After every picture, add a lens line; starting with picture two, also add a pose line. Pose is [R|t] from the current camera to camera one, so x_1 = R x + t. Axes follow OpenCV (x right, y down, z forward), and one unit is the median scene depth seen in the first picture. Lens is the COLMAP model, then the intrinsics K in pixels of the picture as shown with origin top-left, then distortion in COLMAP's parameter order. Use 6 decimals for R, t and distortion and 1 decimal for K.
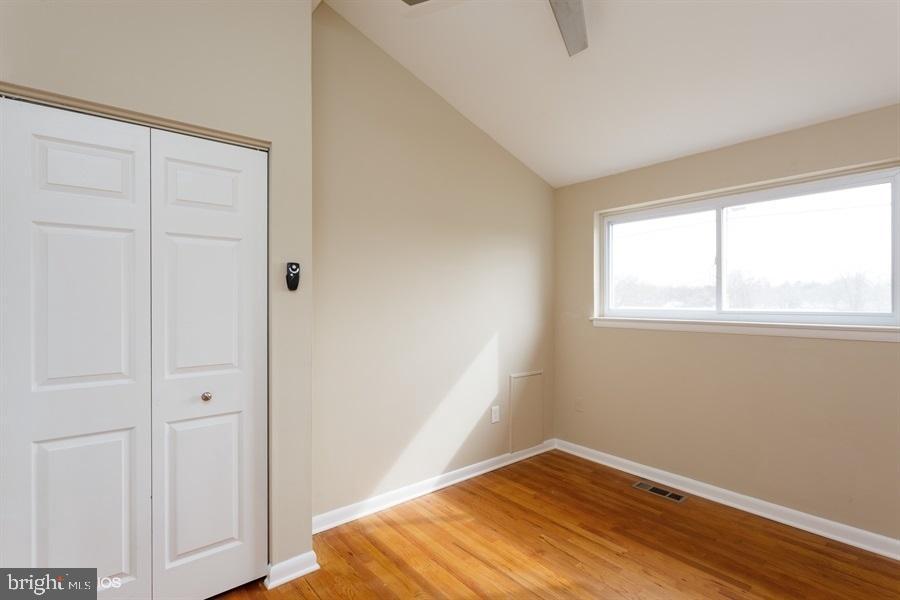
lens RADIAL K [[430.0, 0, 447.2], [0, 430.0, 298.2], [0, 0, 1]] dist [-0.010513, 0.001082]
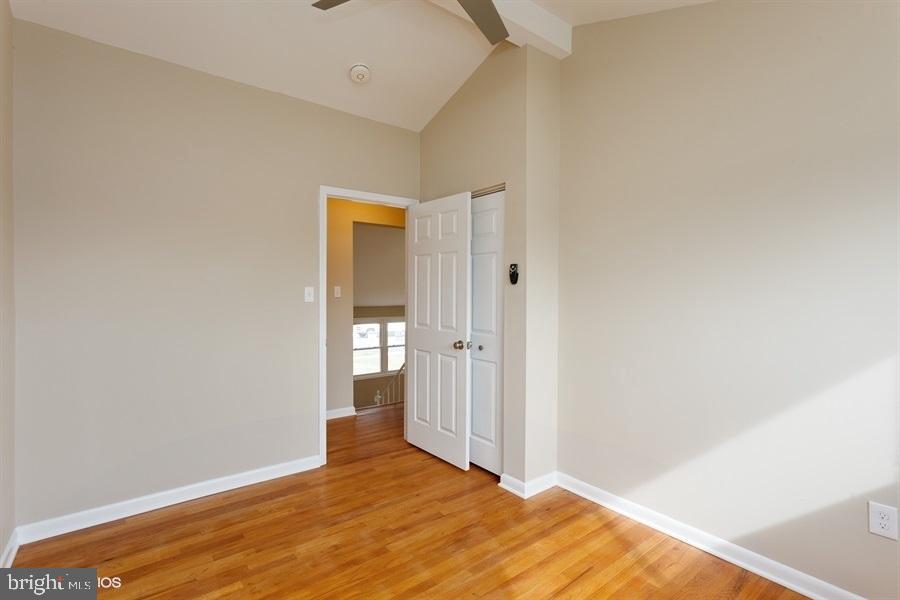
lens RADIAL K [[430.0, 0, 452.7], [0, 430.0, 292.1], [0, 0, 1]] dist [-0.010513, 0.001082]
pose [[-0.025196, 0.003388, -0.999677, 0.881433], [-0.001765, 0.999993, 0.003434, 0.003216], [0.999681, 0.001851, -0.025190, 0.720178]]
